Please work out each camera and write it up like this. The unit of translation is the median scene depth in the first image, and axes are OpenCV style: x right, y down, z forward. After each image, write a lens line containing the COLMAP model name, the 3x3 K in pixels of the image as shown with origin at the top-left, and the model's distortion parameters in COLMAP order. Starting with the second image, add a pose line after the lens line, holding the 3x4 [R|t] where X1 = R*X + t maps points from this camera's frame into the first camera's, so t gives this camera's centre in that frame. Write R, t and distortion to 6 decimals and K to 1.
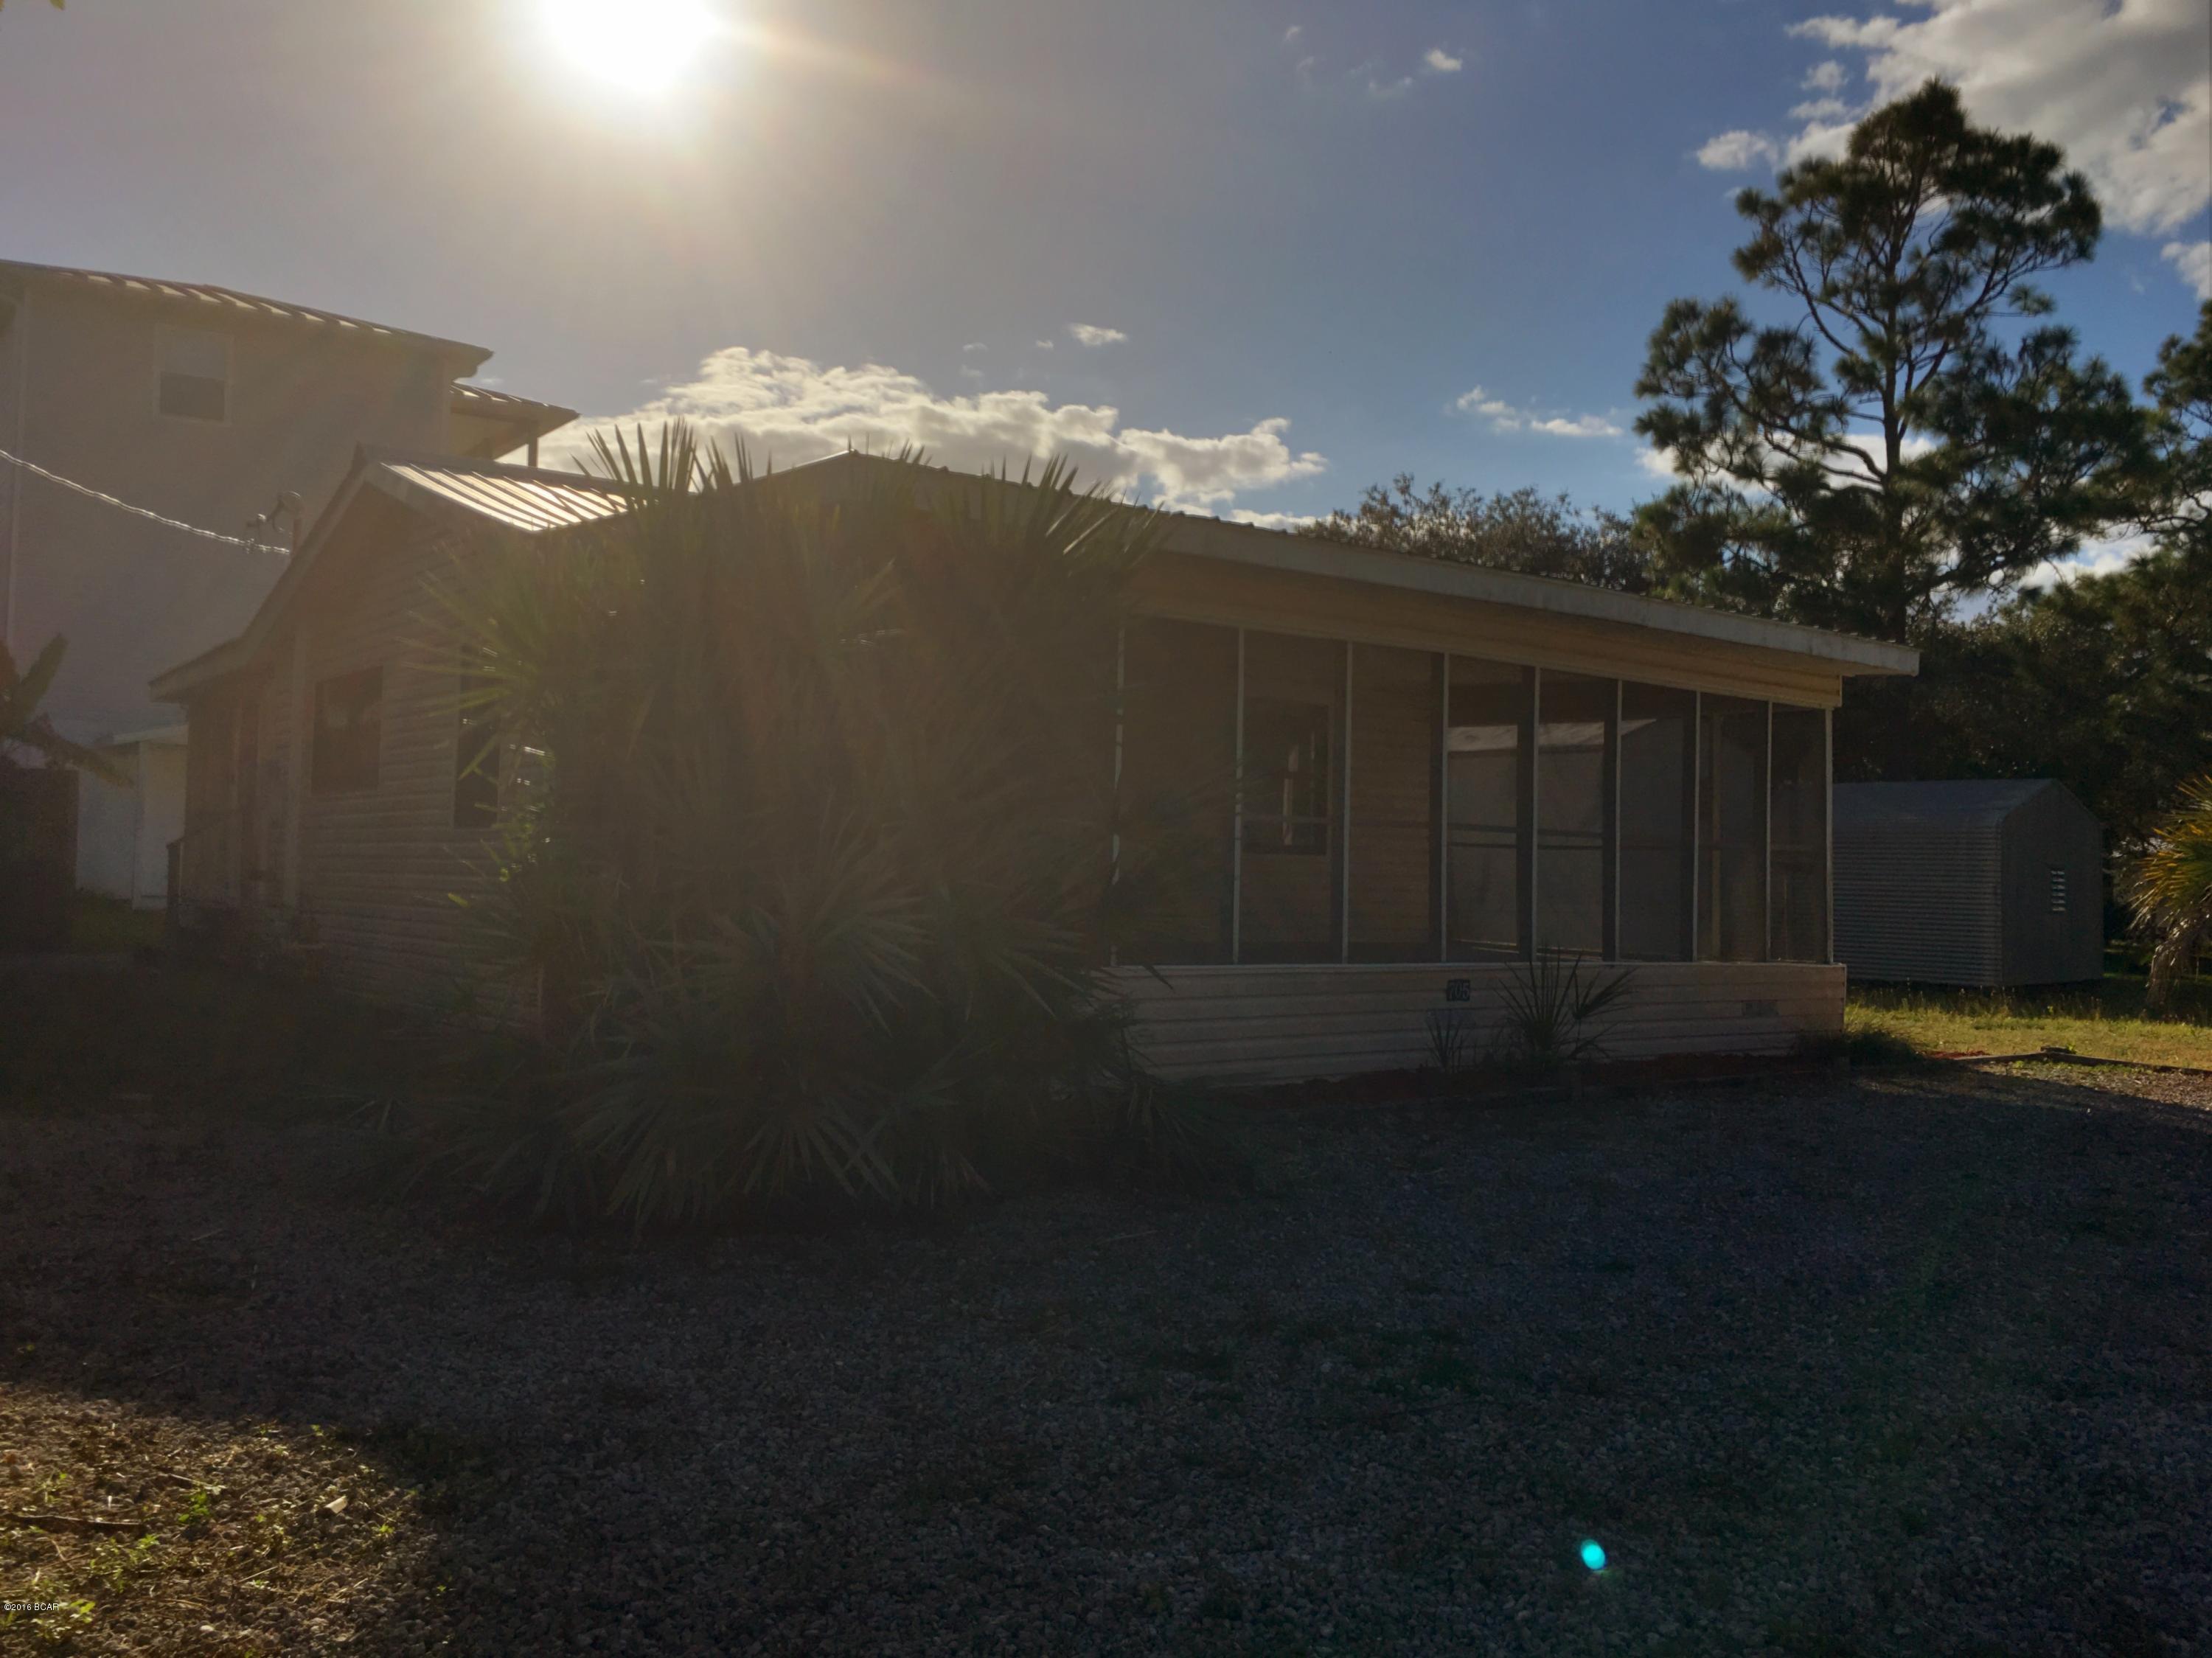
lens RADIAL K [[1871.3, 0, 1106.6], [0, 1871.3, 802.4], [0, 0, 1]] dist [-0.017679, -0.004950]
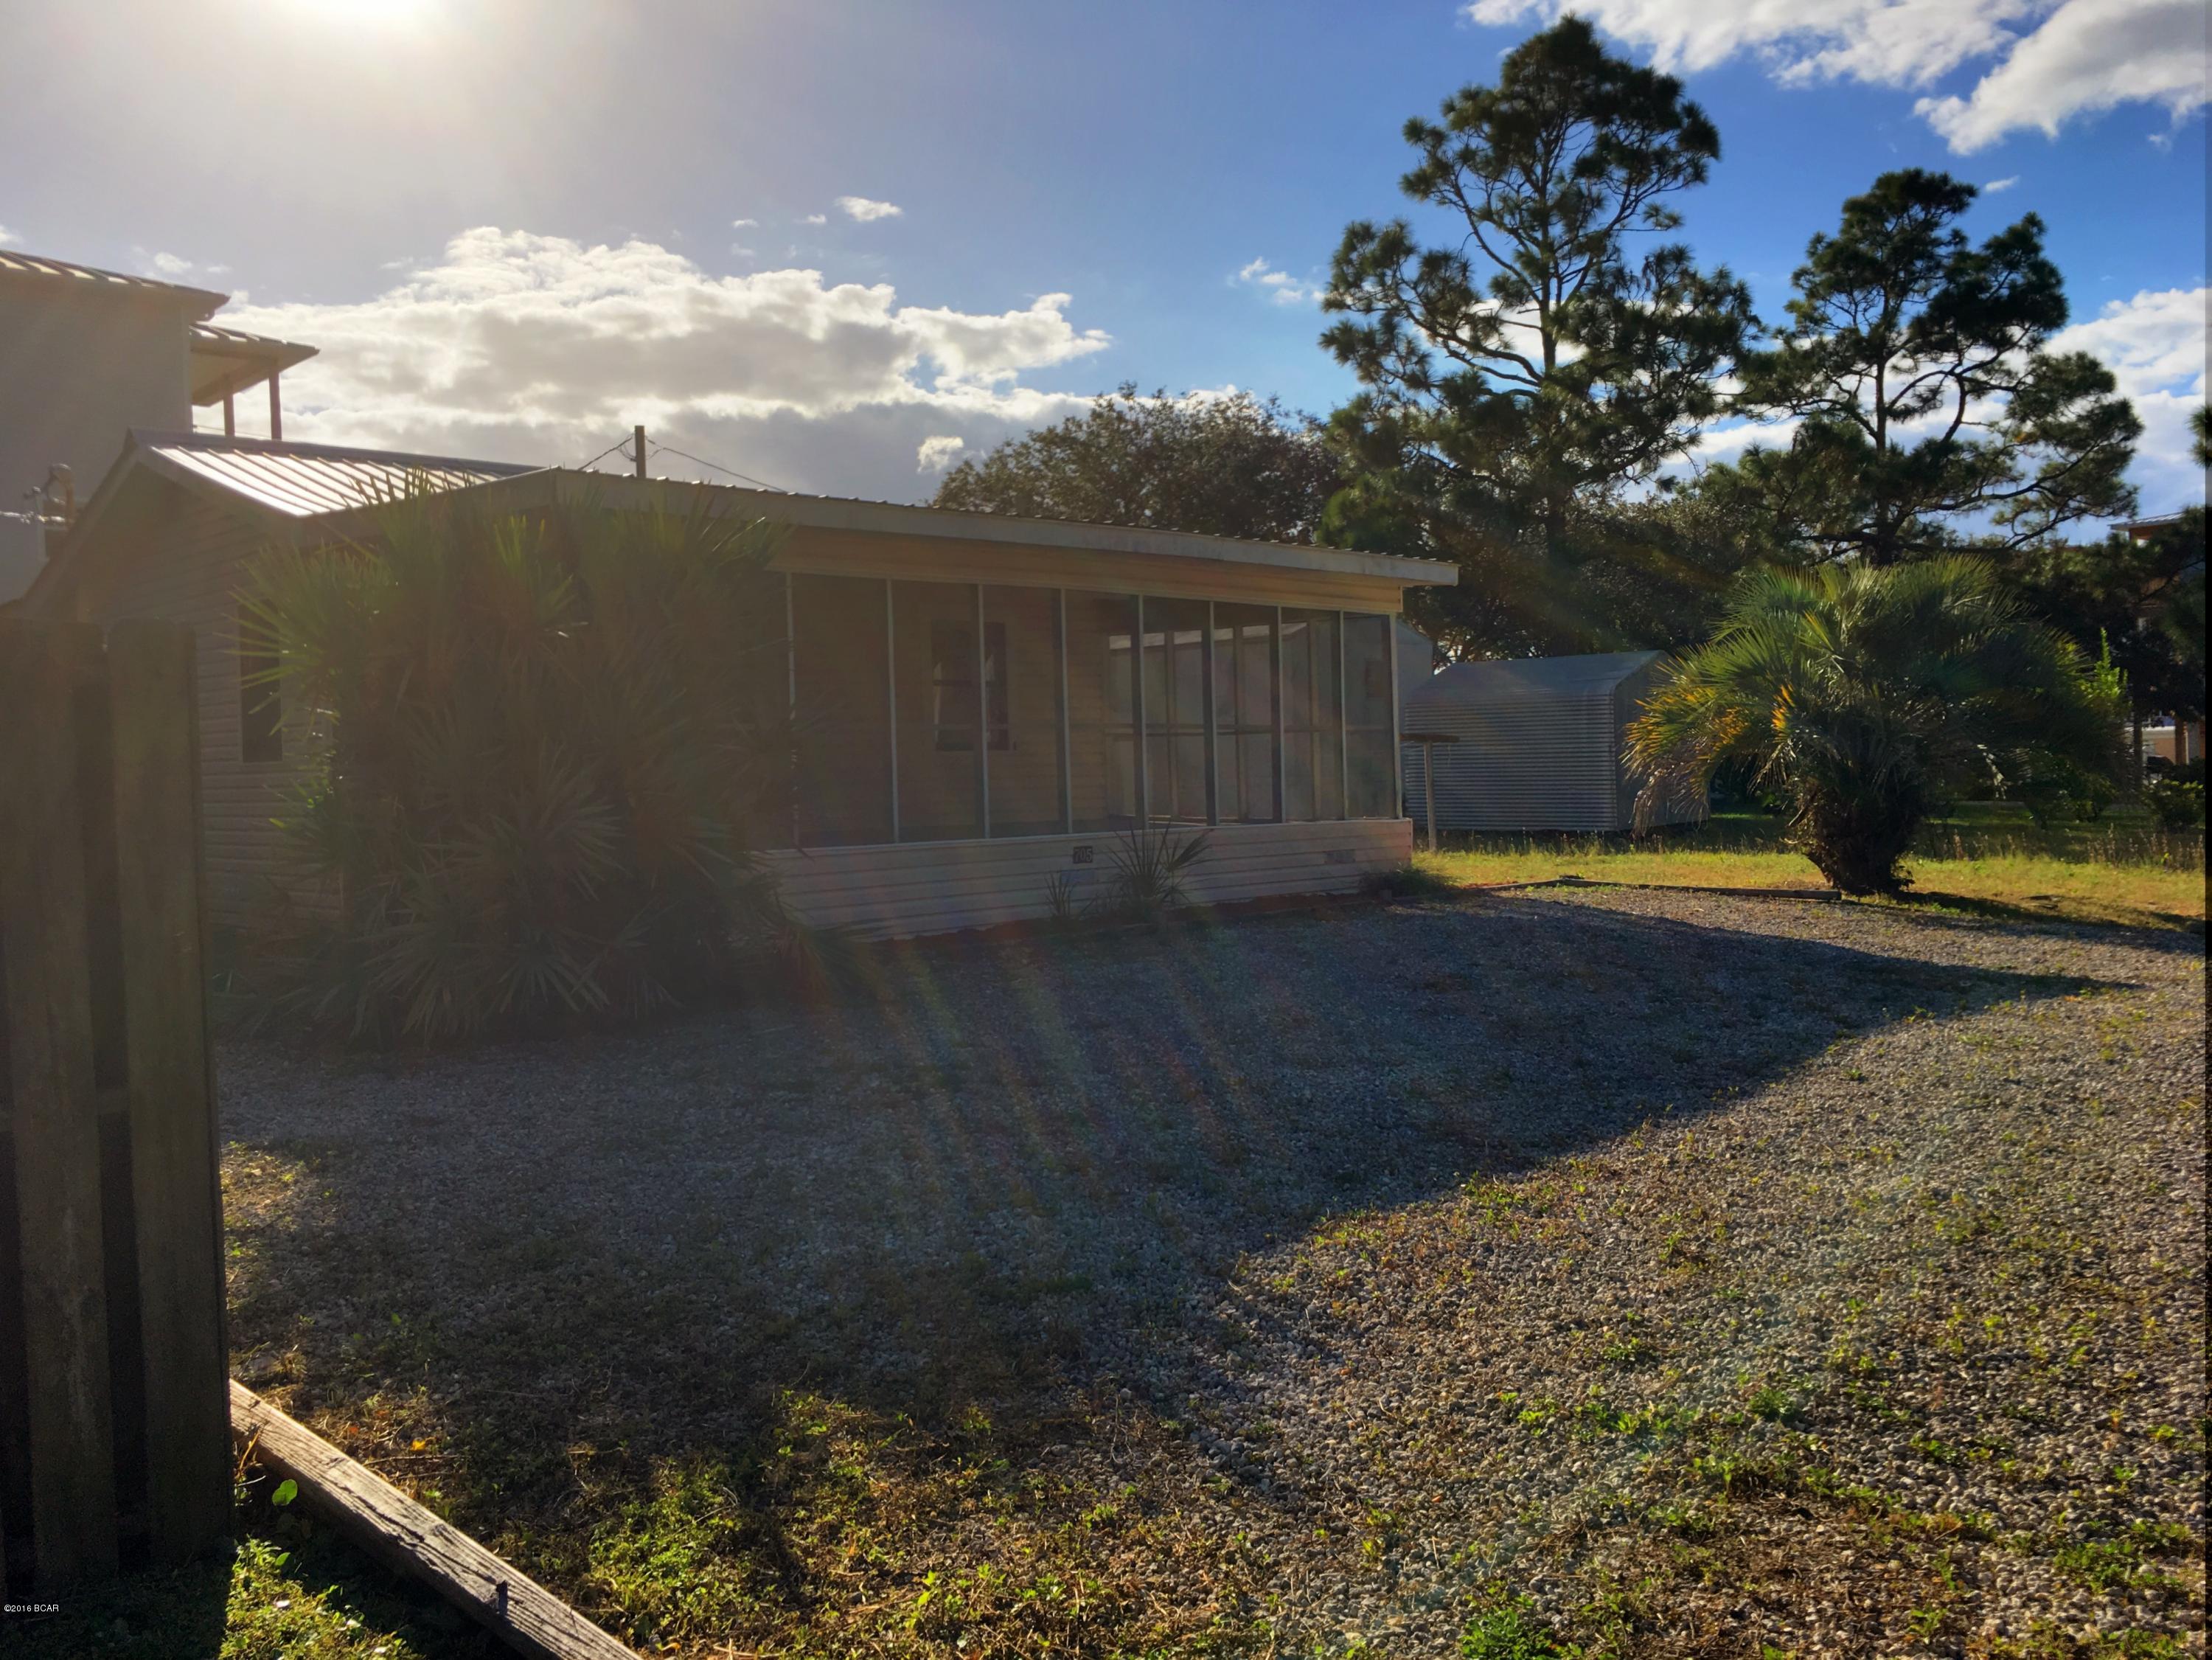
lens RADIAL K [[1907.8, 0, 1106.0], [0, 1907.8, 830.0], [0, 0, 1]] dist [-0.010991, 0.016617]
pose [[0.993666, -0.054008, 0.098540, 0.031868], [0.046607, 0.996024, 0.075925, -0.005887], [-0.102248, -0.070851, 0.992233, -0.120635]]
